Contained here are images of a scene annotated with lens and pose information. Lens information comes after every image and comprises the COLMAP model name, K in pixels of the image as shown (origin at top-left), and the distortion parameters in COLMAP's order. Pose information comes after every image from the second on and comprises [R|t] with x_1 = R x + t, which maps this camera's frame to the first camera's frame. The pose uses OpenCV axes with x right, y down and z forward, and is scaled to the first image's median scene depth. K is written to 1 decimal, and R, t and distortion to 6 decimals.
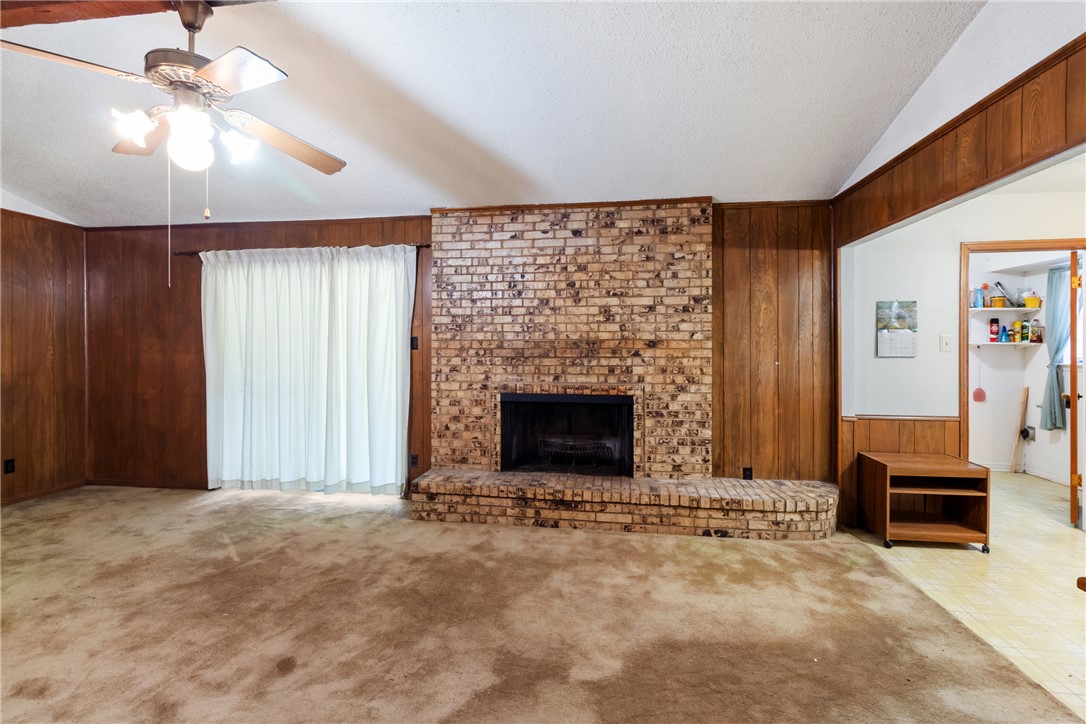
lens RADIAL K [[504.7, 0, 542.9], [0, 504.7, 351.3], [0, 0, 1]] dist [0.002935, 0.000859]
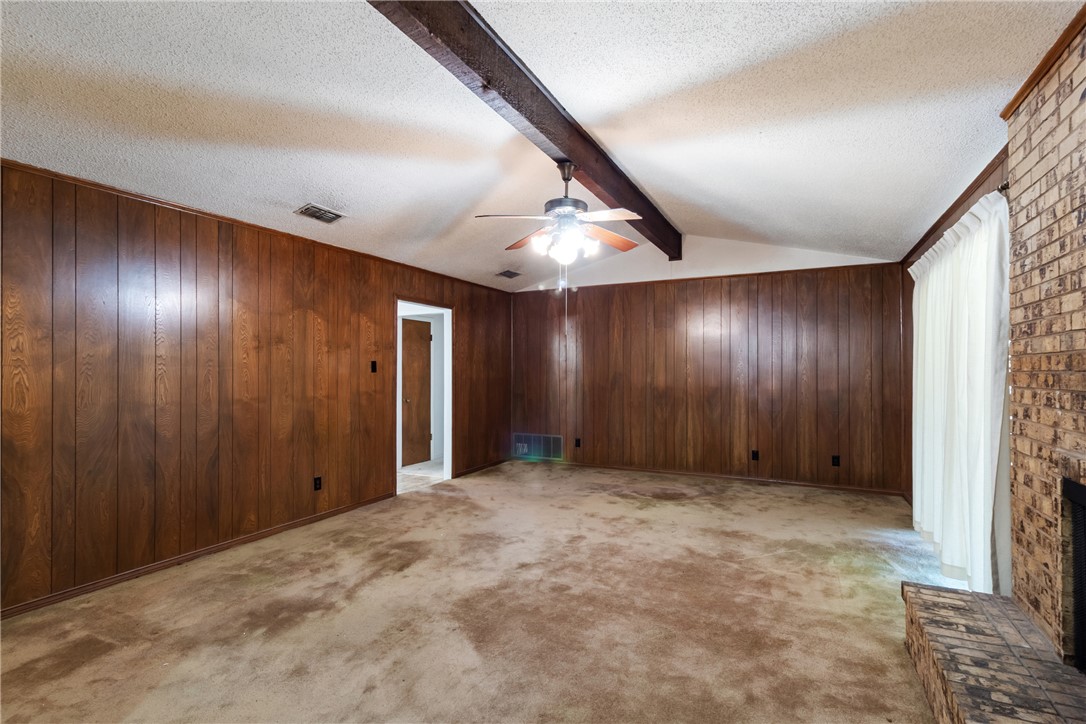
lens RADIAL K [[504.7, 0, 546.6], [0, 504.7, 367.1], [0, 0, 1]] dist [0.002935, 0.000859]
pose [[-0.315662, -0.007877, -0.948839, 0.475562], [-0.008648, 0.999948, -0.005425, -0.003145], [0.948832, 0.006493, -0.315714, 0.759642]]
